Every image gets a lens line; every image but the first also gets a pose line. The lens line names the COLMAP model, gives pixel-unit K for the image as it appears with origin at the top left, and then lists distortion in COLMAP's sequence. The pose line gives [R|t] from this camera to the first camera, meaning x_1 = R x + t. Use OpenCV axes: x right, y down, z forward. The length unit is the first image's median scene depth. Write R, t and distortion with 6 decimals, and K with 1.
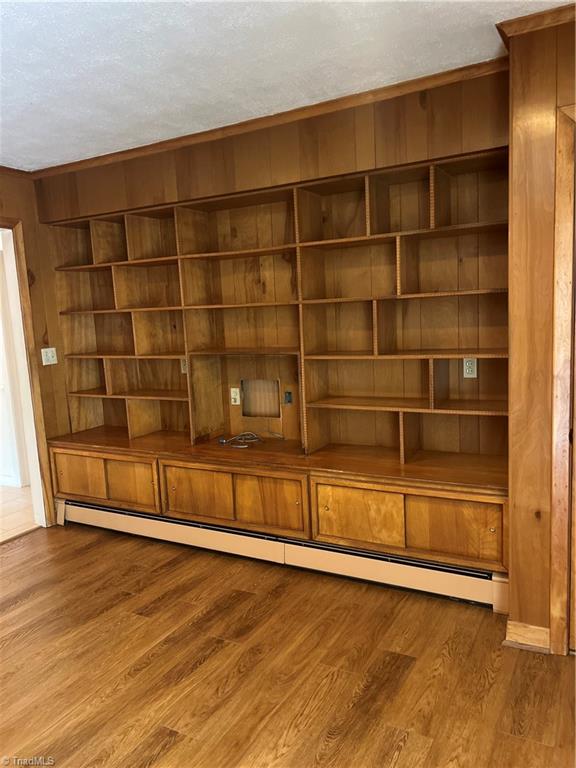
lens RADIAL K [[573.2, 0, 287.5], [0, 573.2, 386.5], [0, 0, 1]] dist [0.030692, -0.026970]
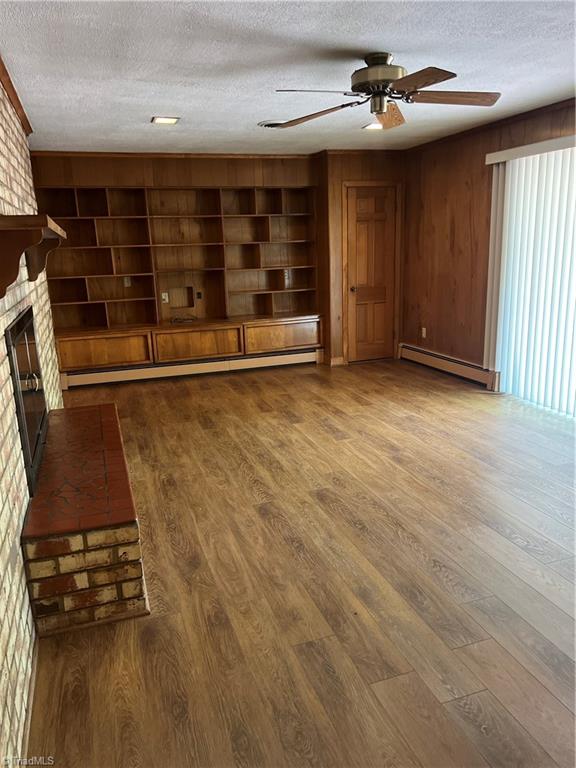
lens RADIAL K [[573.2, 0, 290.0], [0, 573.2, 384.3], [0, 0, 1]] dist [0.030692, -0.026970]
pose [[0.676497, -0.154588, 0.720038, -1.371142], [0.098855, 0.987933, 0.119227, 0.129825], [-0.729781, -0.009478, 0.683616, -0.599218]]
